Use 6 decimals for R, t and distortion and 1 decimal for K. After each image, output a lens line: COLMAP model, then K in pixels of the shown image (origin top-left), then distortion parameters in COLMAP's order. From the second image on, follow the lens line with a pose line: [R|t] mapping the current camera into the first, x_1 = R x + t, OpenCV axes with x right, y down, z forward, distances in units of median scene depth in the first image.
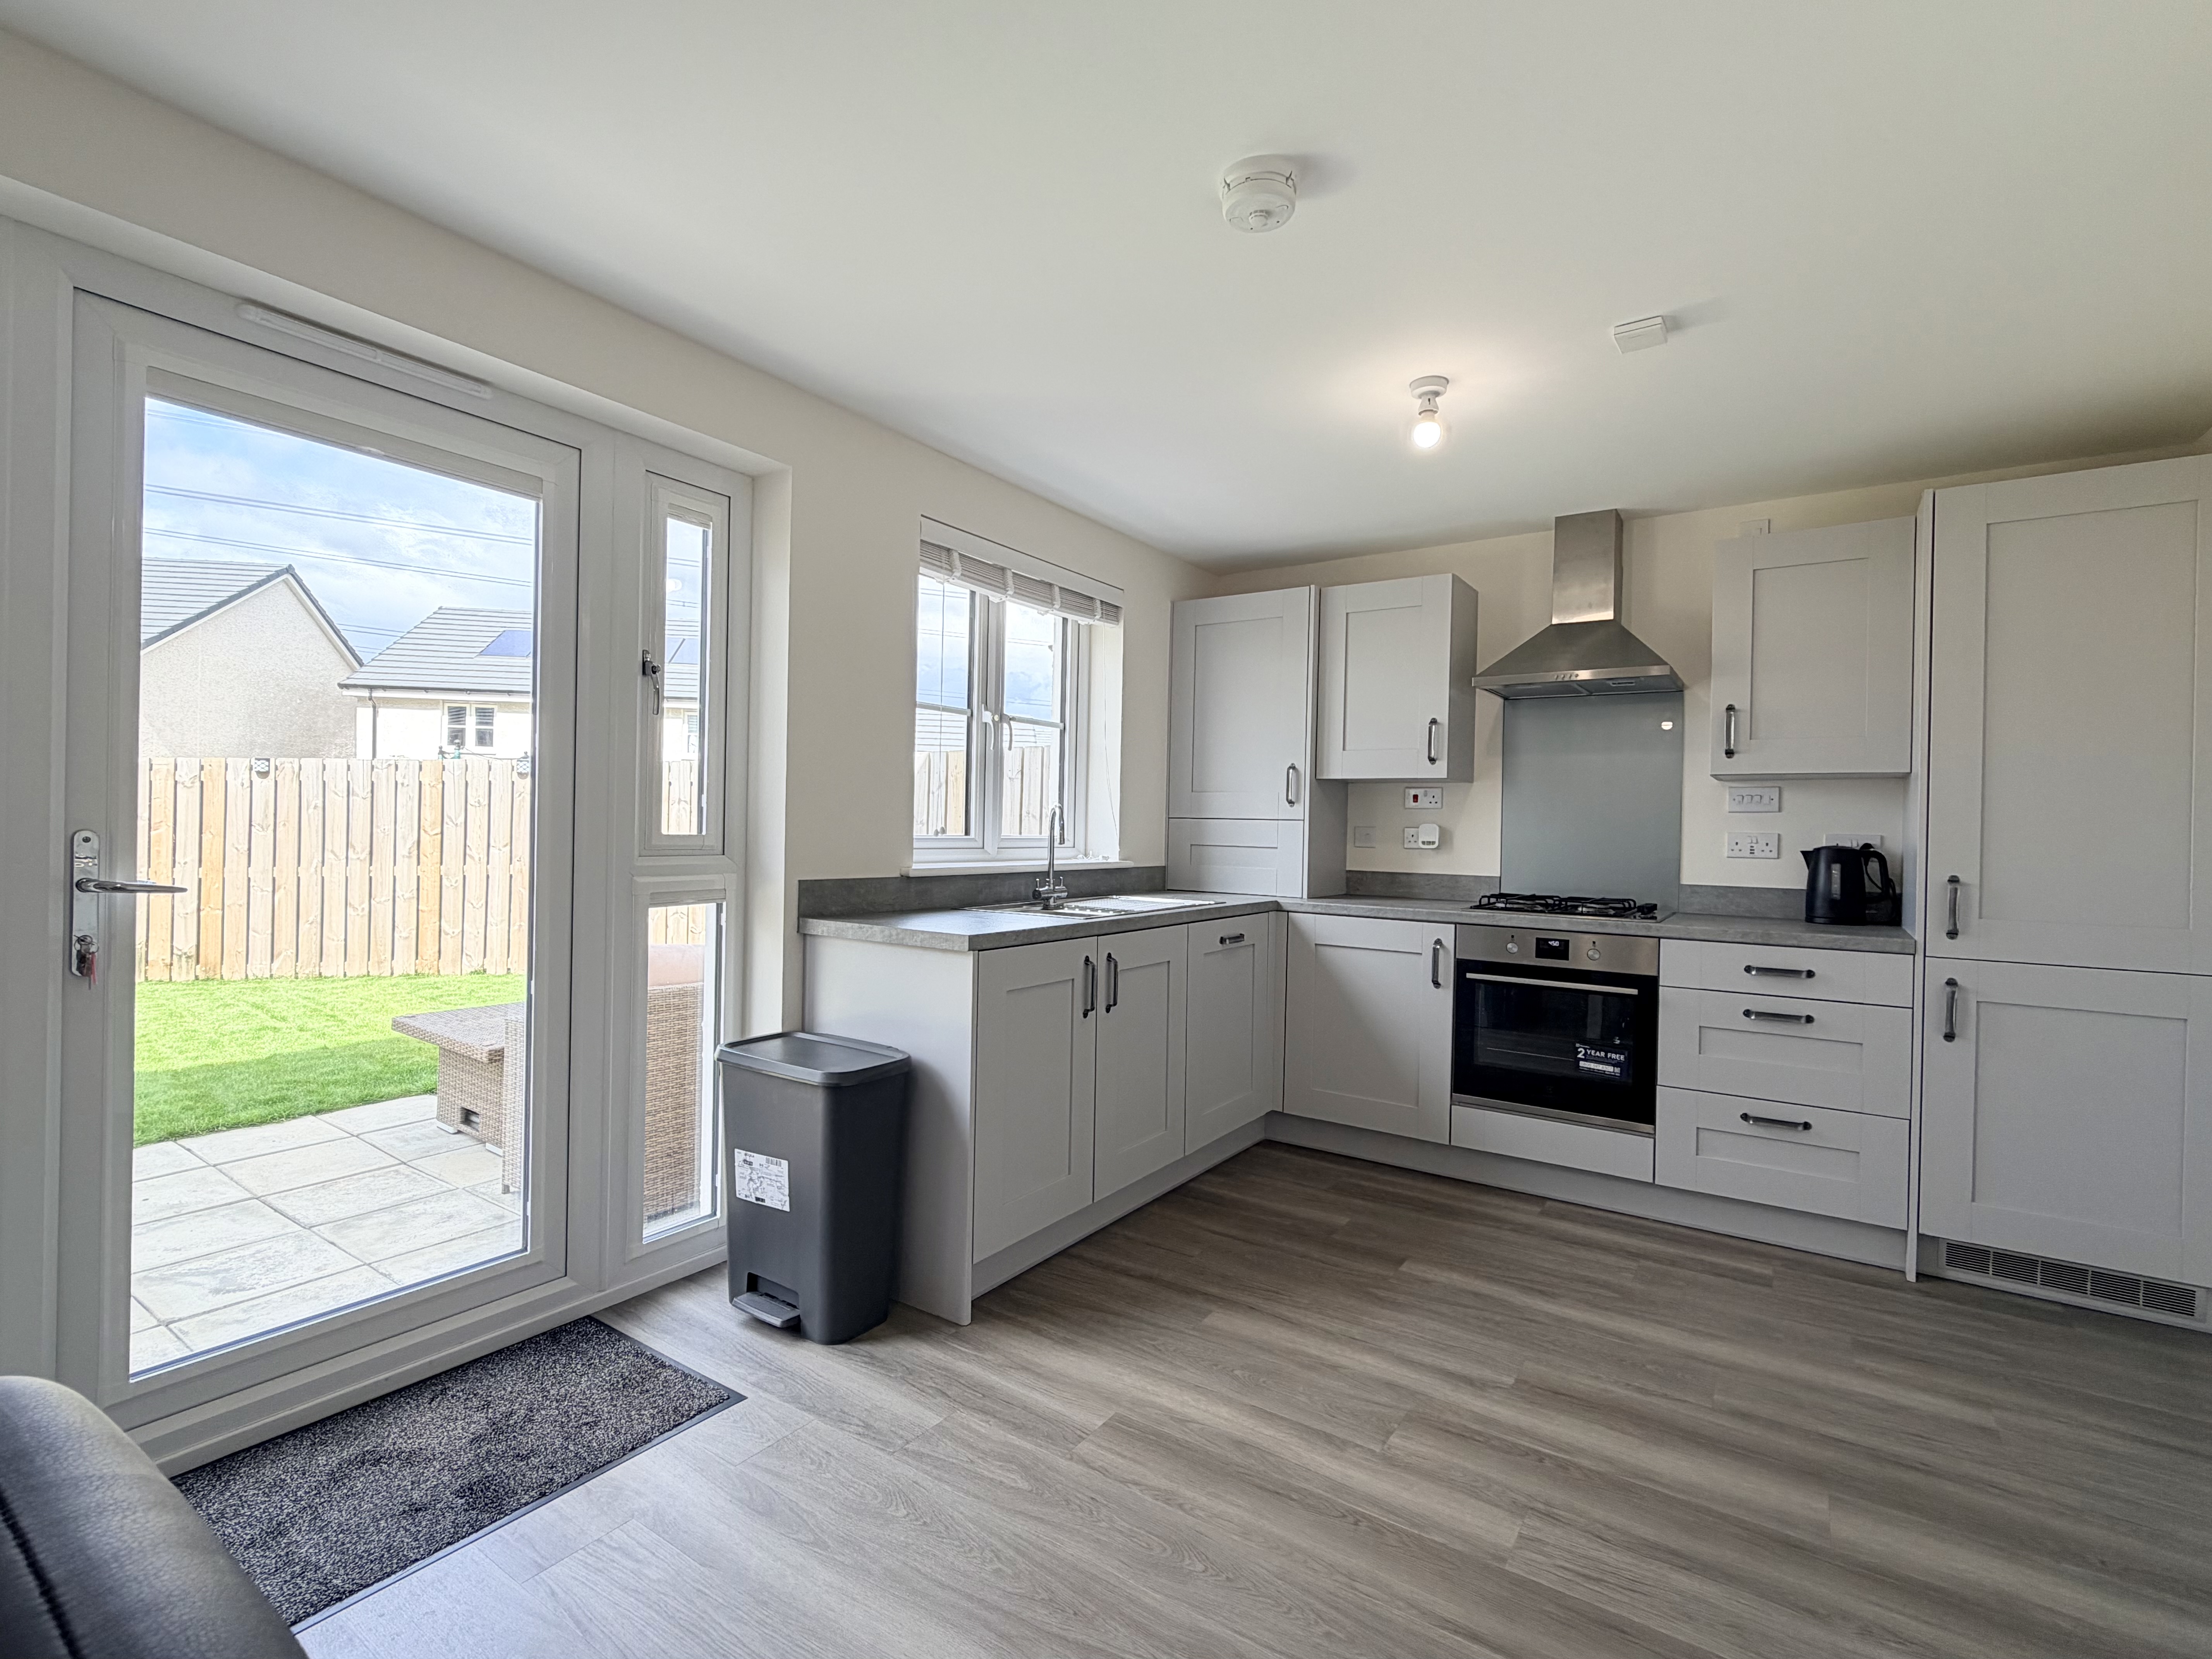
lens RADIAL K [[1023.1, 0, 1106.0], [0, 1023.1, 823.4], [0, 0, 1]] dist [-0.000941, -0.000182]
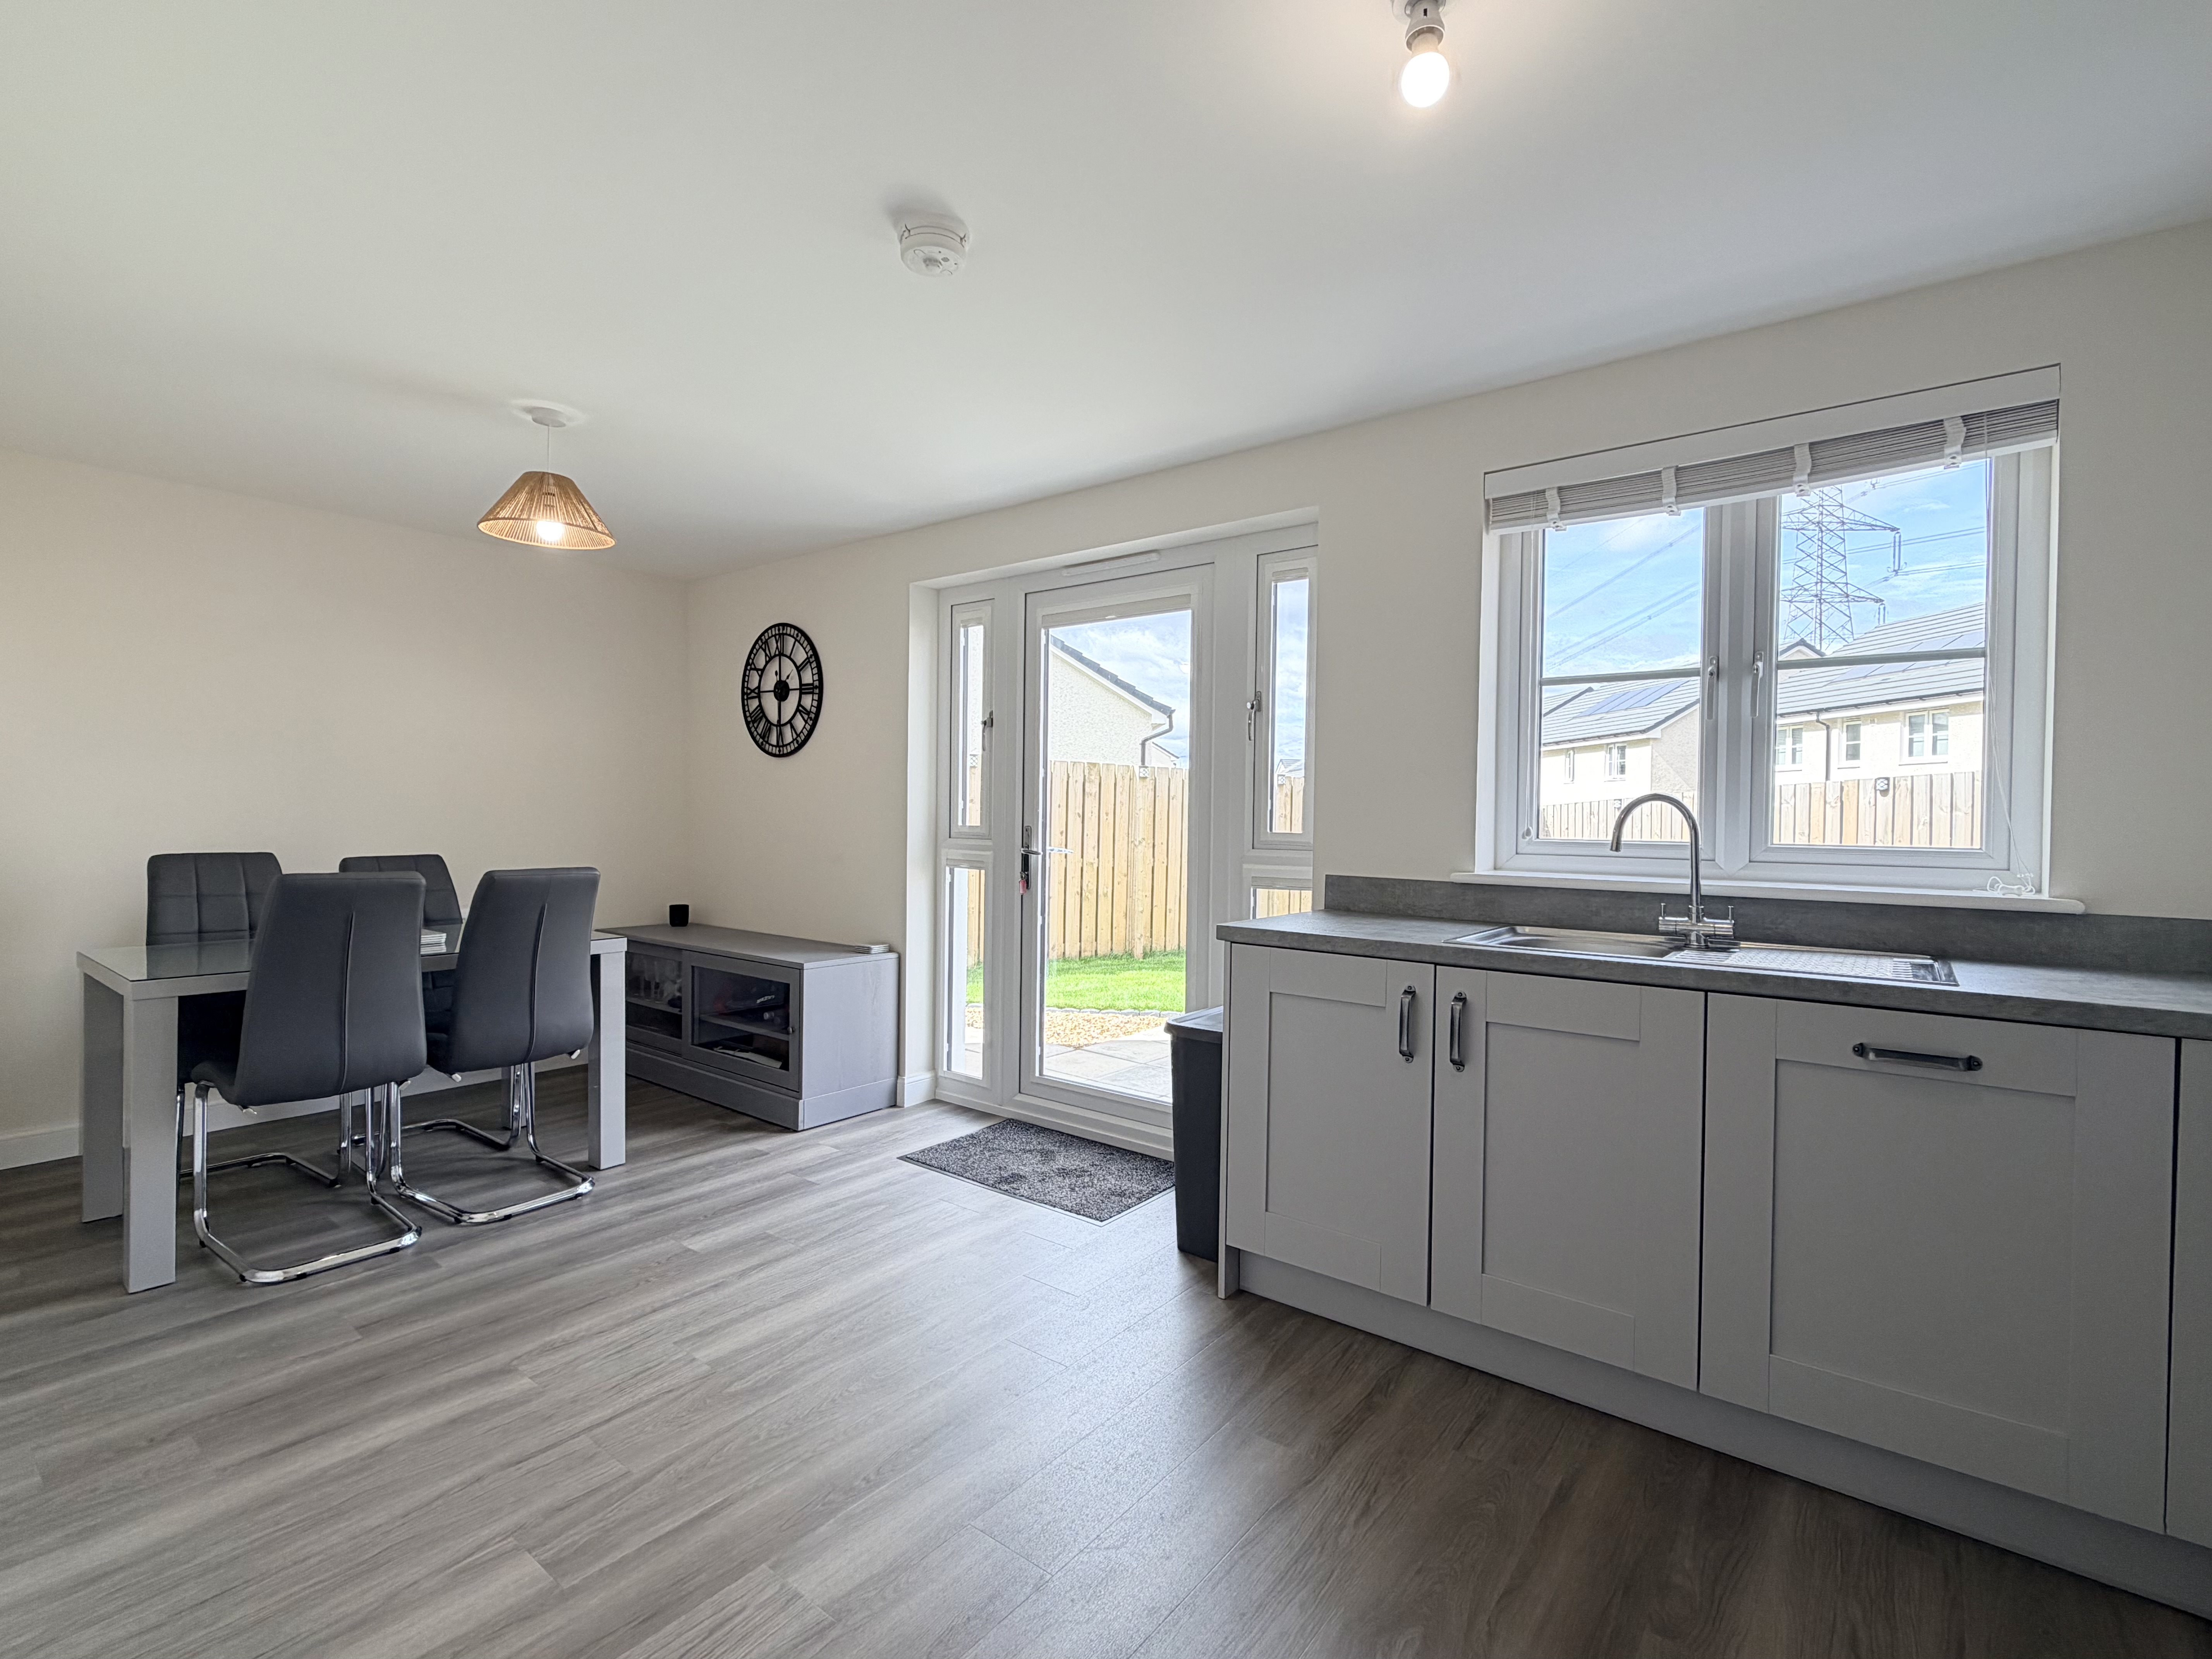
lens RADIAL K [[1023.1, 0, 1098.2], [0, 1023.1, 826.9], [0, 0, 1]] dist [-0.000941, -0.000182]
pose [[-0.068455, -0.009094, -0.997613, 0.778786], [-0.012307, 0.999890, -0.008270, 0.015440], [0.997578, 0.011712, -0.068560, 0.794137]]
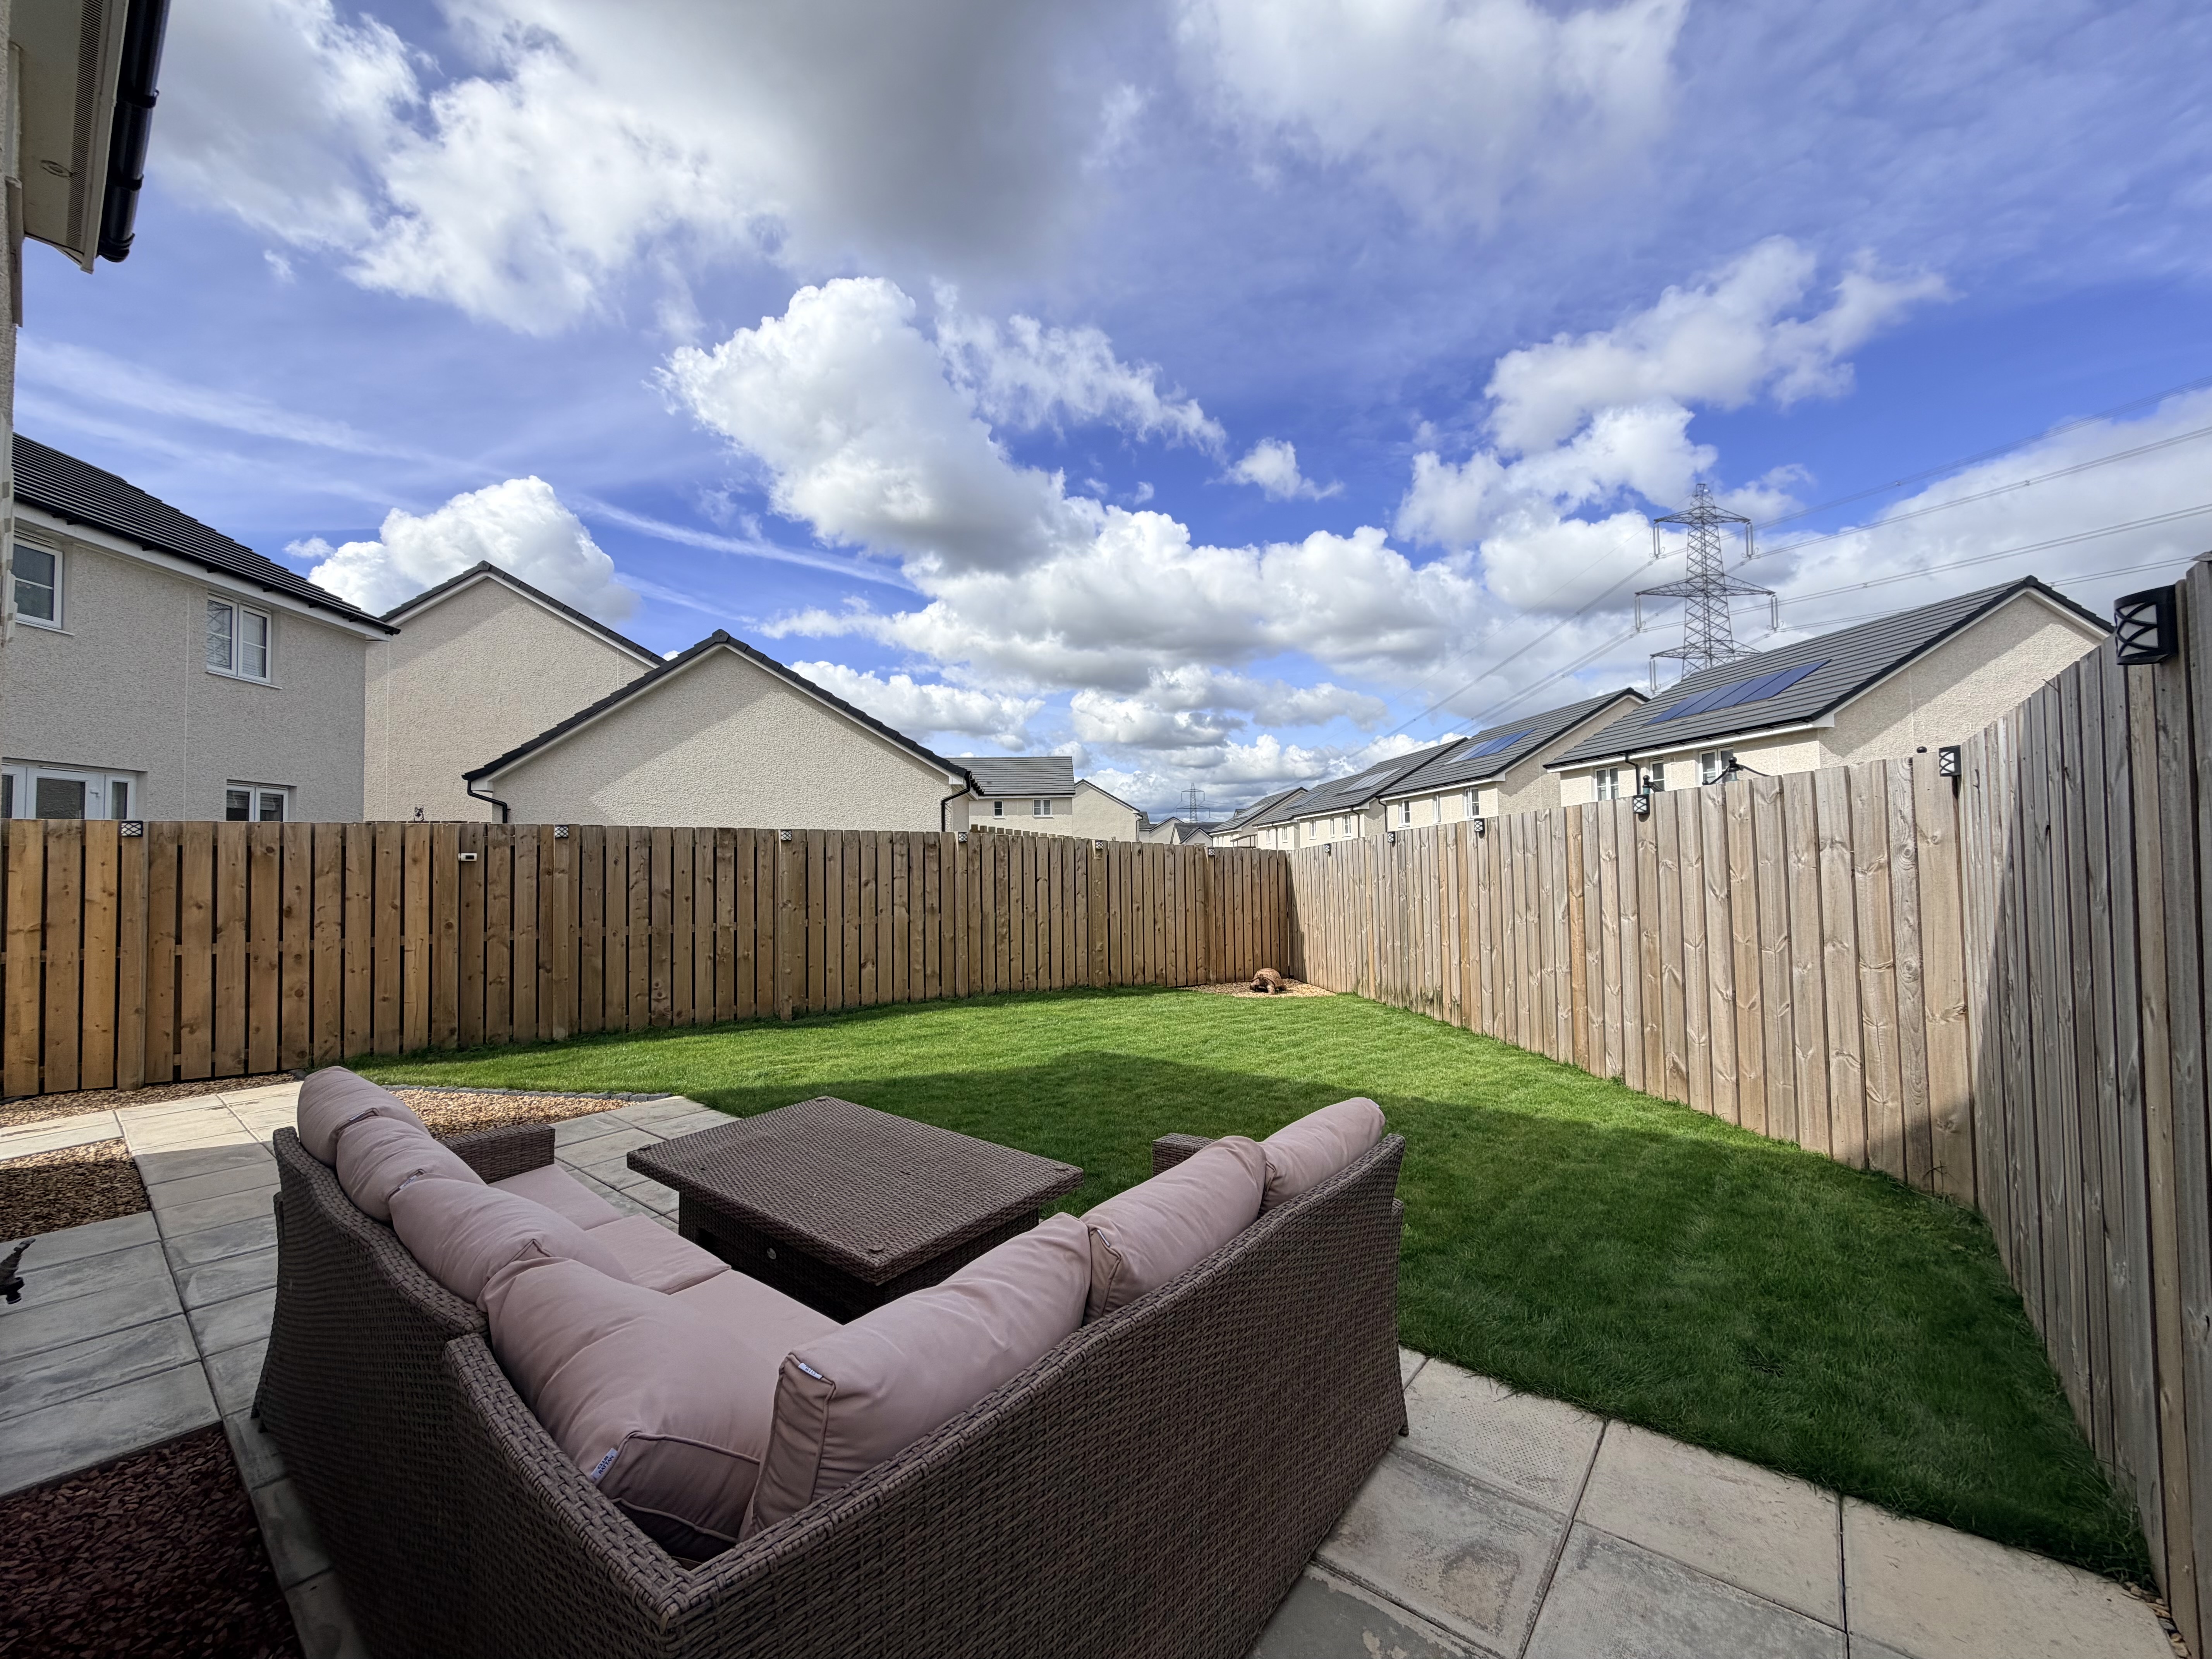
lens RADIAL K [[876.0, 0, 1091.2], [0, 876.0, 830.8], [0, 0, 1]] dist [0.000591, 0.000251]
pose [[-0.090670, -0.053519, -0.994442, 0.223055], [0.018923, 0.998282, -0.055451, -0.029201], [0.995701, -0.023845, -0.089501, 2.006246]]
